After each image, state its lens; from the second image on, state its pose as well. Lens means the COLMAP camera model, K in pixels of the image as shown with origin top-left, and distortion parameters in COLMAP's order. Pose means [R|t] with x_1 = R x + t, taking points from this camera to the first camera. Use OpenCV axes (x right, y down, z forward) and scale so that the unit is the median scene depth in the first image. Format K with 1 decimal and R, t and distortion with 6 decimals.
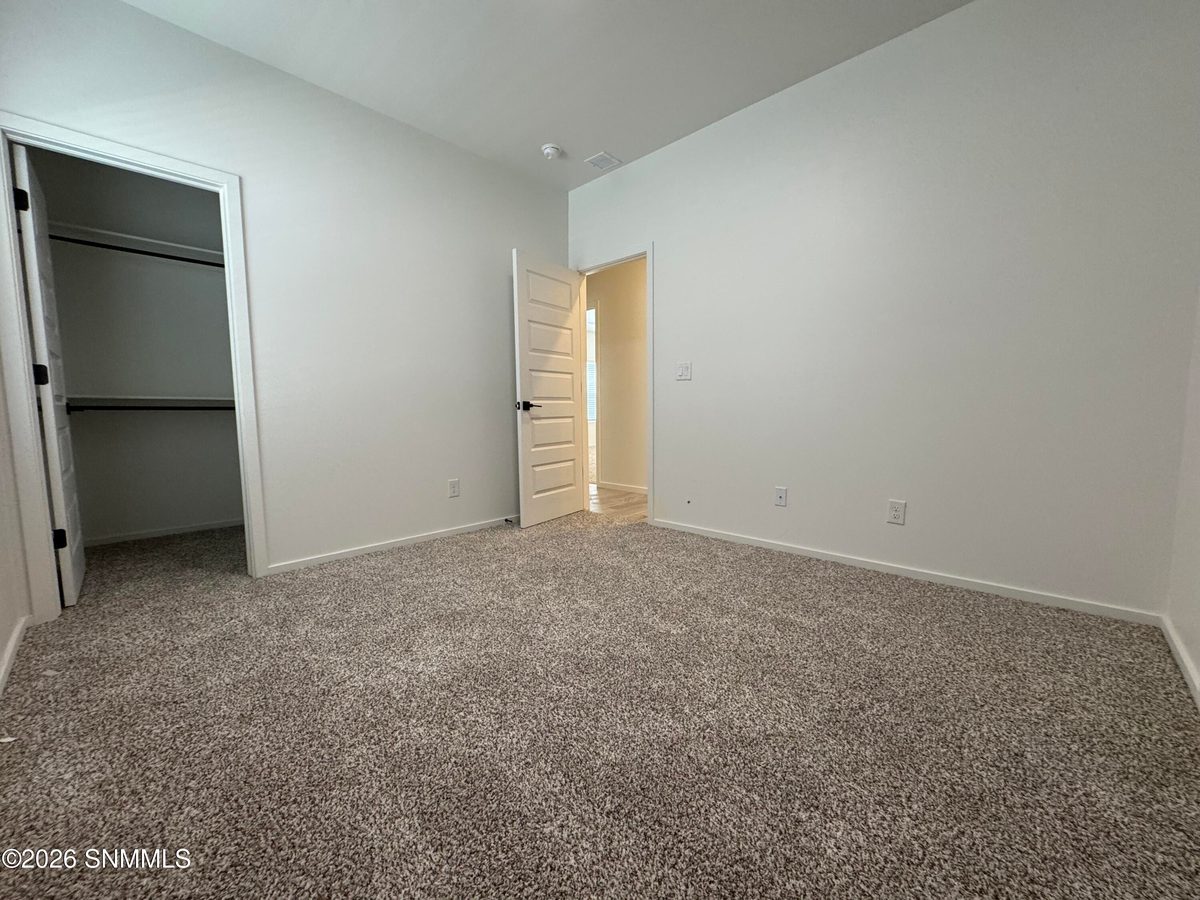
lens RADIAL K [[478.0, 0, 602.3], [0, 478.0, 449.8], [0, 0, 1]] dist [-0.000820, -0.000136]
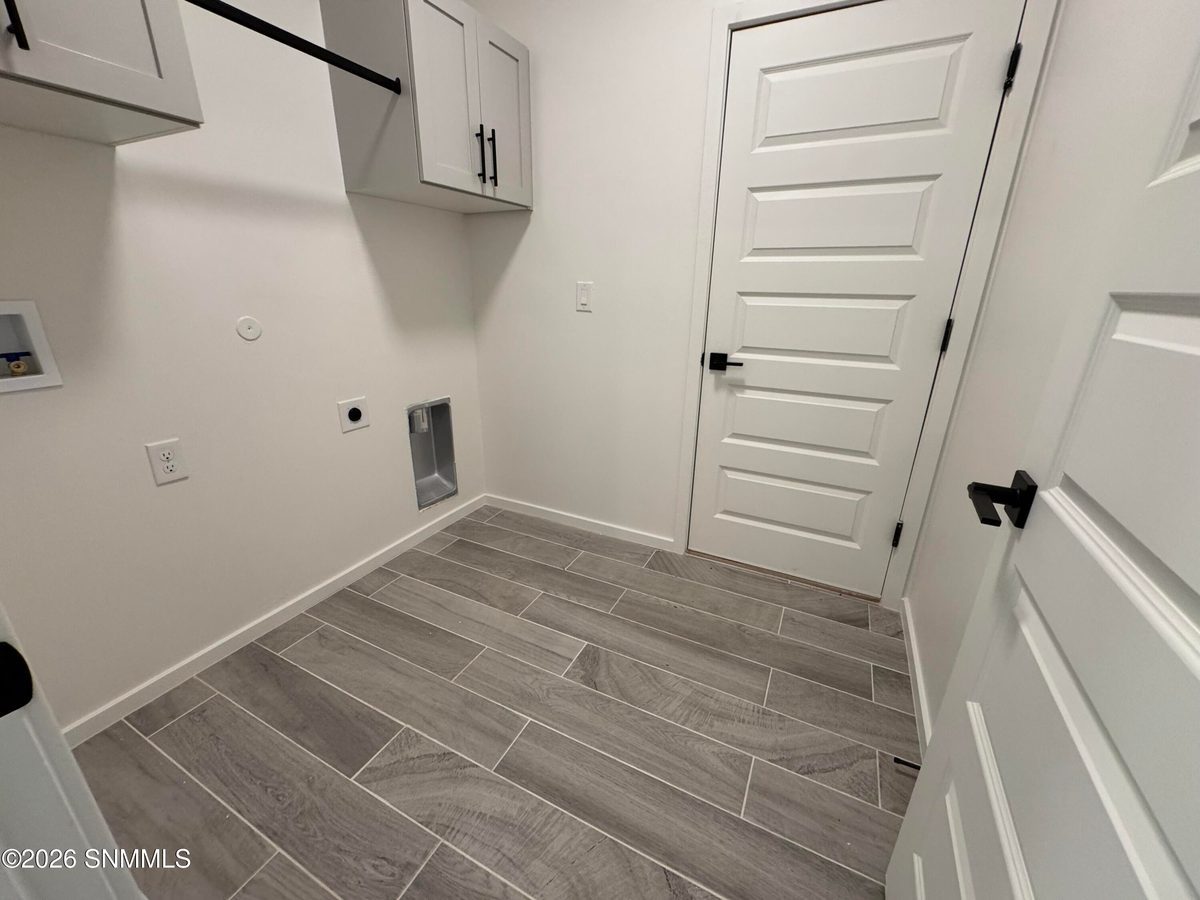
lens RADIAL K [[478.0, 0, 602.4], [0, 478.0, 452.2], [0, 0, 1]] dist [-0.000820, -0.000136]
pose [[0.276124, 0.326939, -0.903807, 0.335110], [-0.099873, 0.945036, 0.311340, -0.150365], [0.955919, 0.004297, 0.293599, 0.703270]]
